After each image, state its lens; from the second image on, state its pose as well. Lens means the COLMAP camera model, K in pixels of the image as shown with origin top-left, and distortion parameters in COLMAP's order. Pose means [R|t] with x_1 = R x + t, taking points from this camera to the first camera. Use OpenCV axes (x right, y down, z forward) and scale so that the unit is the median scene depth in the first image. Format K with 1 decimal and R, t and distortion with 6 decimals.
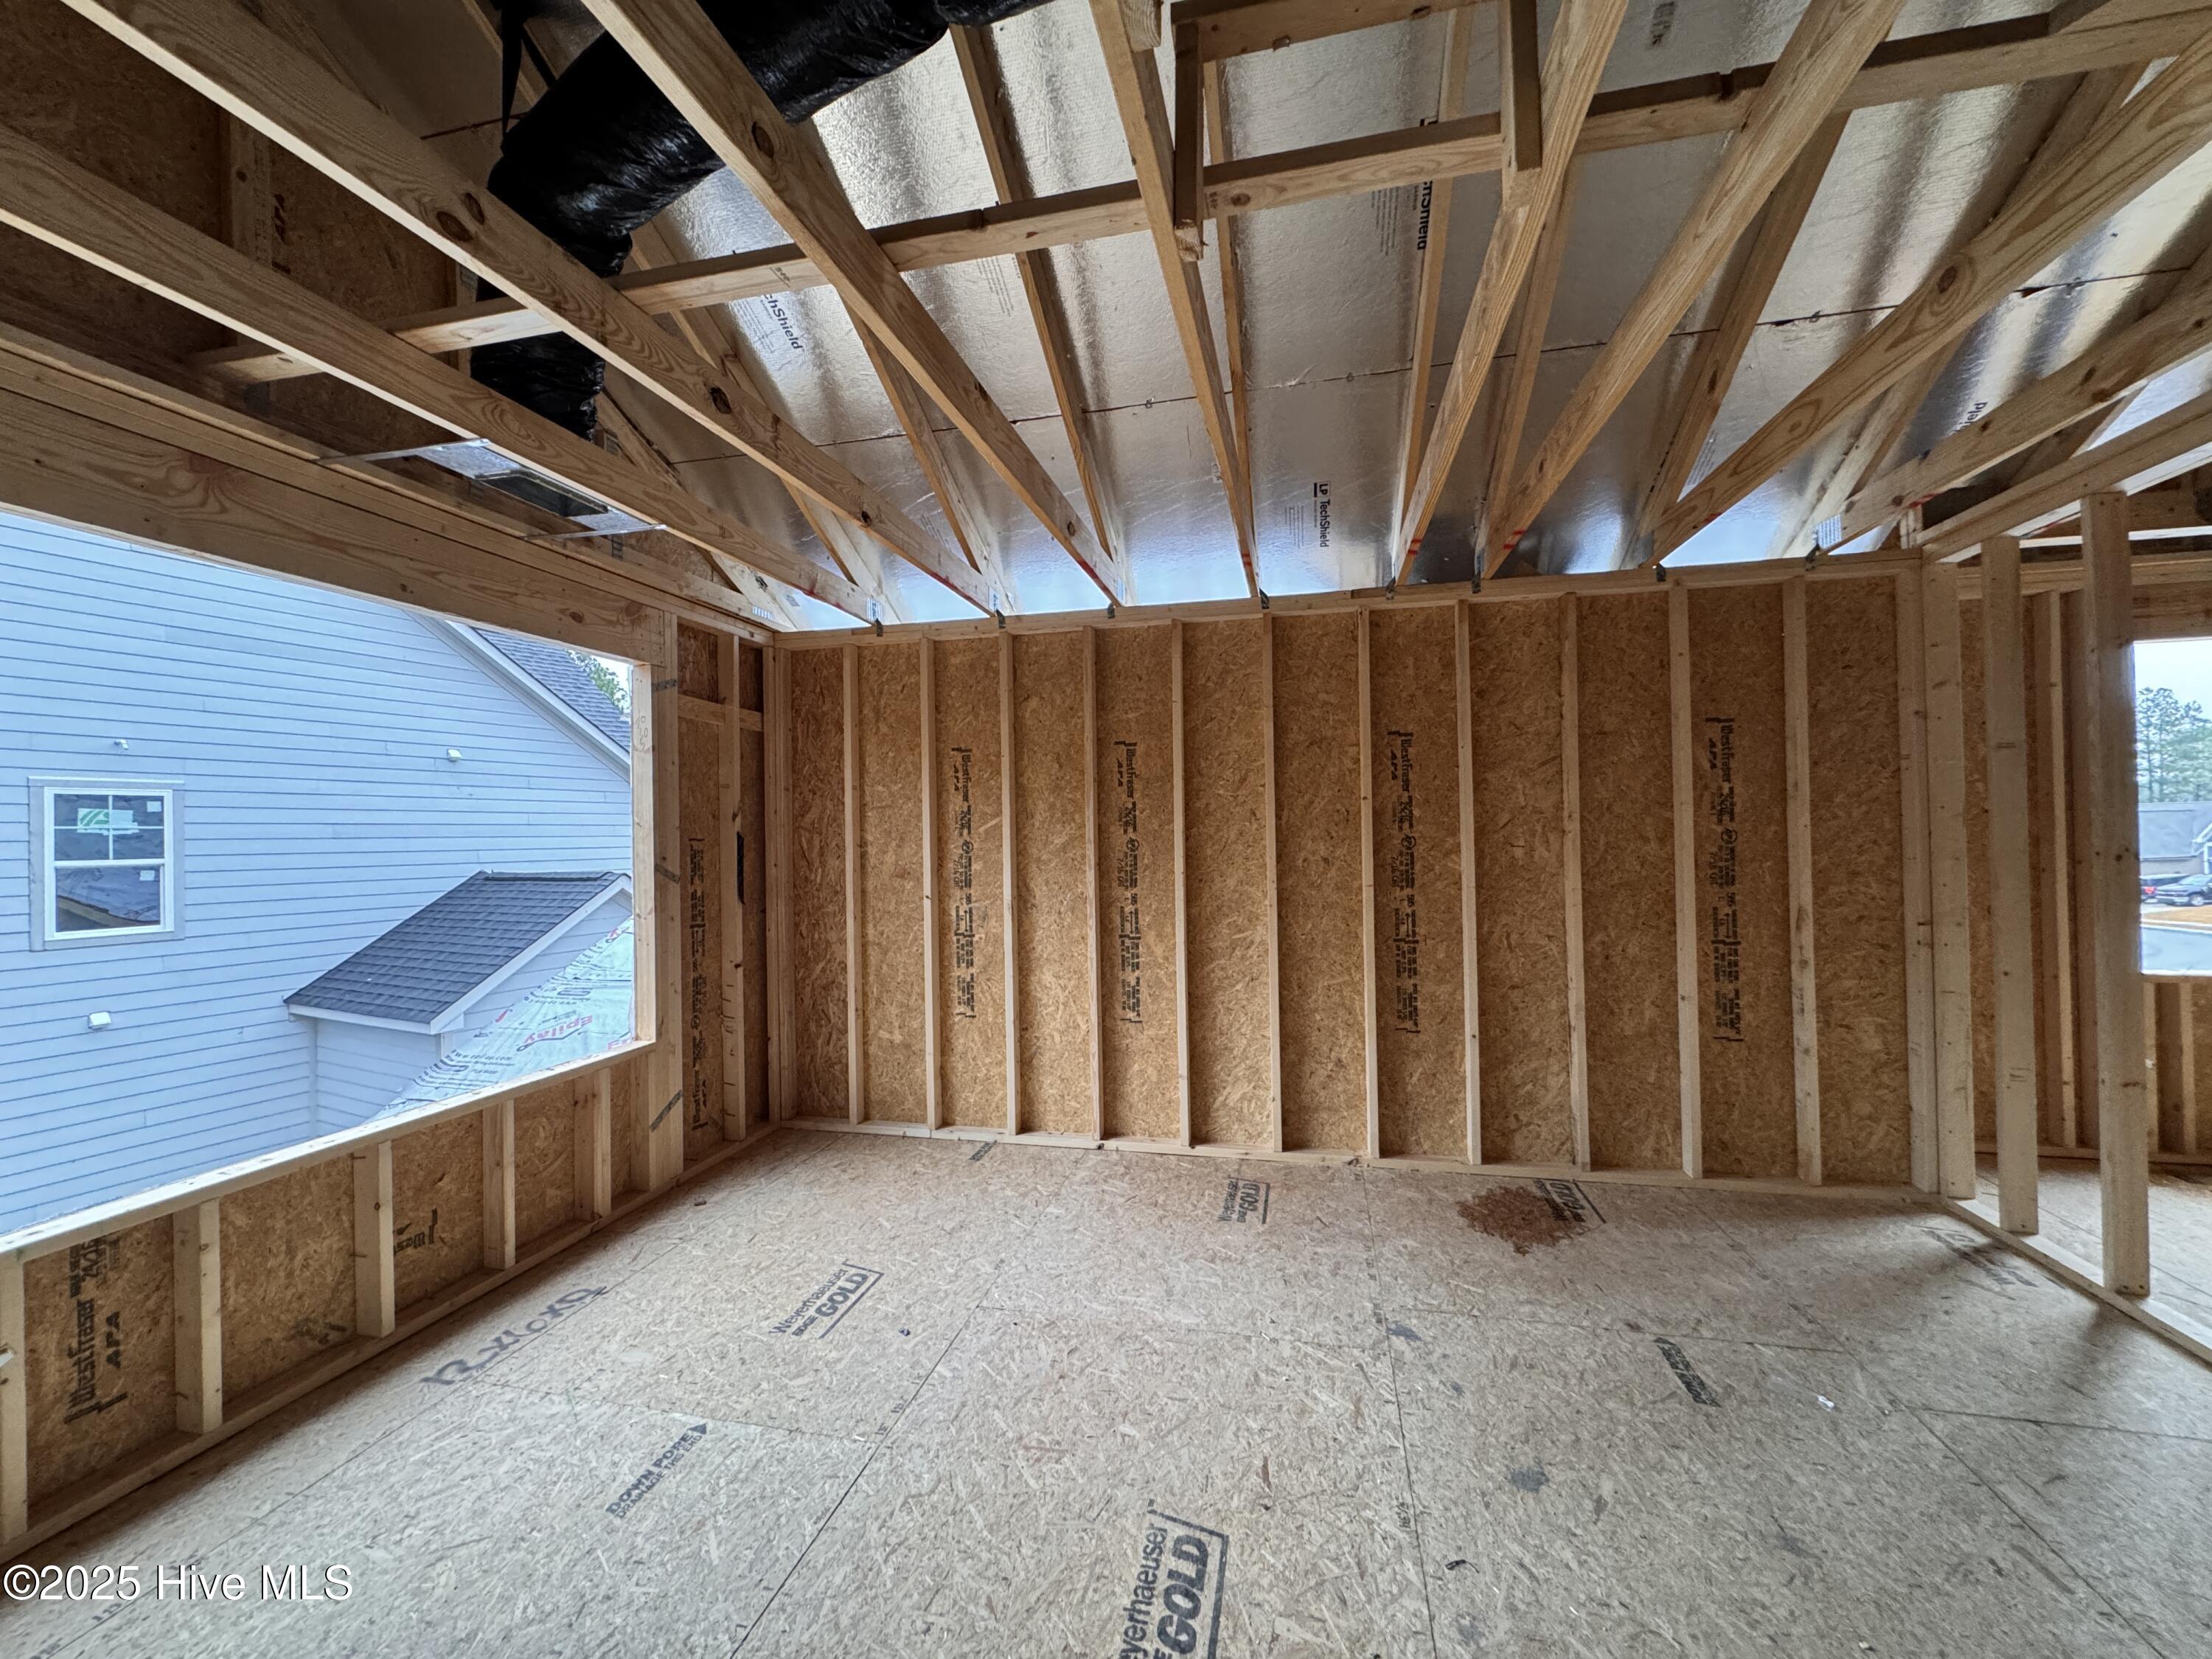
lens RADIAL K [[876.8, 0, 1104.4], [0, 876.8, 826.0], [0, 0, 1]] dist [-0.002228, 0.000255]
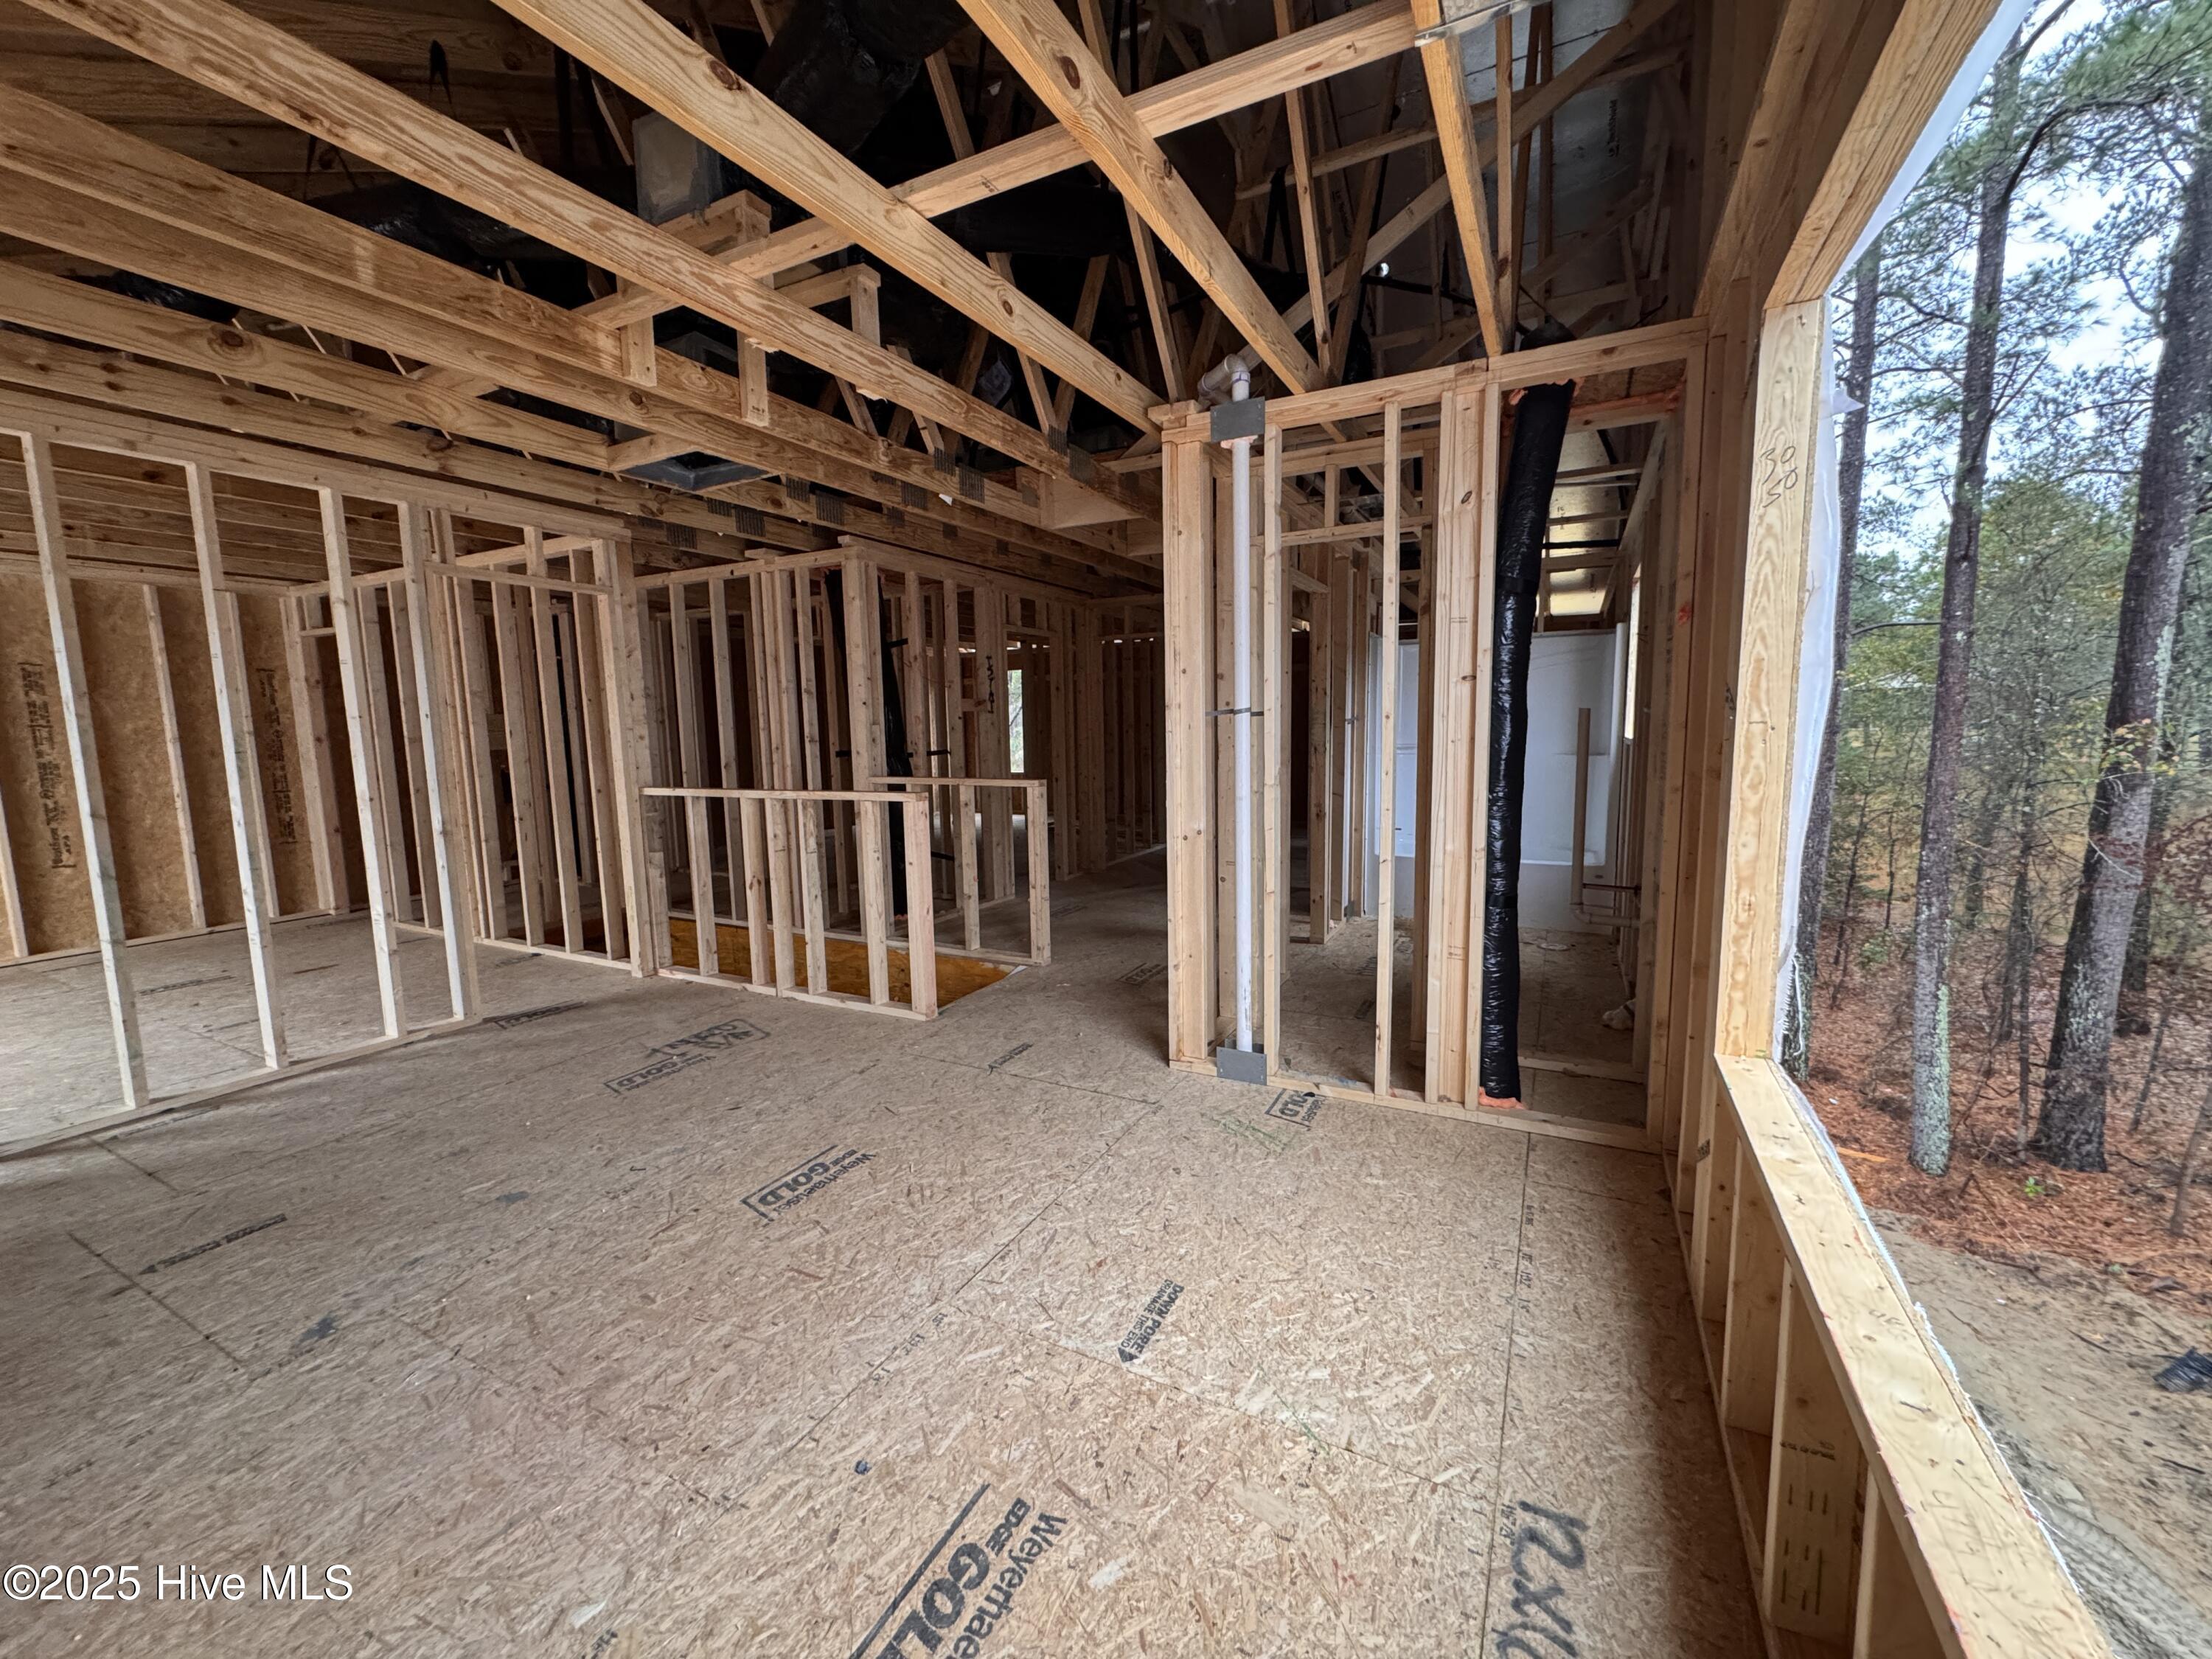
lens RADIAL K [[876.8, 0, 1104.4], [0, 876.8, 826.0], [0, 0, 1]] dist [-0.002228, 0.000255]
pose [[-0.967620, 0.004866, 0.252366, -0.604411], [0.031896, 0.994157, 0.103126, 0.053636], [-0.250390, 0.107836, -0.962121, 1.634017]]
